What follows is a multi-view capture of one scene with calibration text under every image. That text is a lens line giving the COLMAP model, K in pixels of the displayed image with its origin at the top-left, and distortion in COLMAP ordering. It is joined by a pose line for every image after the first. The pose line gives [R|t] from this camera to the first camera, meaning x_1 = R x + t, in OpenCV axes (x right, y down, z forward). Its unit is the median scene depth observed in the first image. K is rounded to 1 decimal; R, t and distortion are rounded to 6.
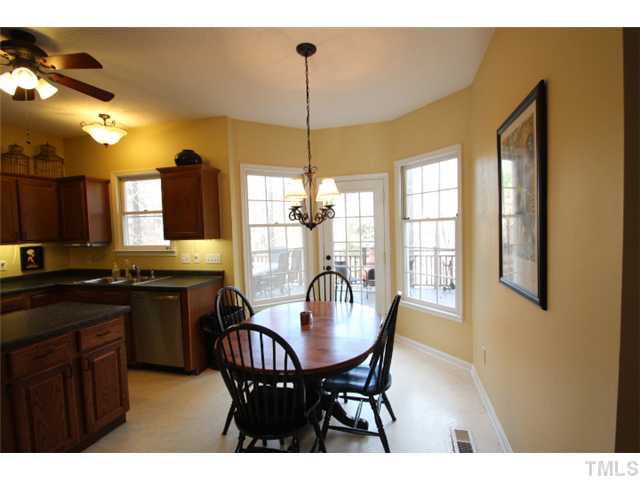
lens RADIAL K [[313.8, 0, 320.0], [0, 313.8, 241.2], [0, 0, 1]] dist [-0.006842, -0.000855]
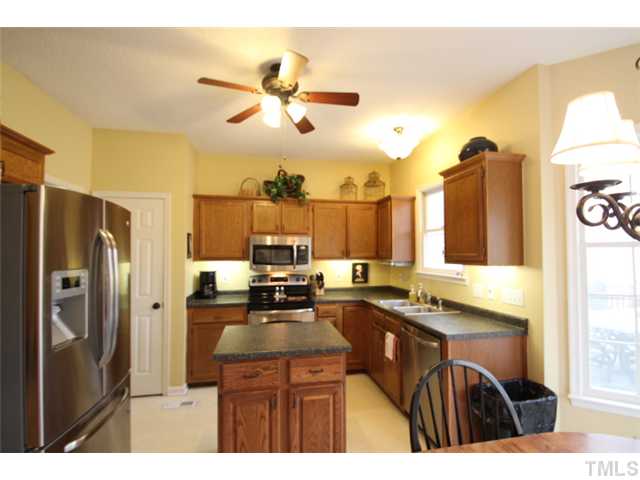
lens RADIAL K [[313.8, 0, 322.7], [0, 313.8, 244.7], [0, 0, 1]] dist [-0.006842, -0.000855]
pose [[0.462576, -0.000090, -0.886580, 0.042384], [-0.046071, 0.998646, -0.024139, -0.016130], [0.885382, 0.052012, 0.461946, 0.354987]]
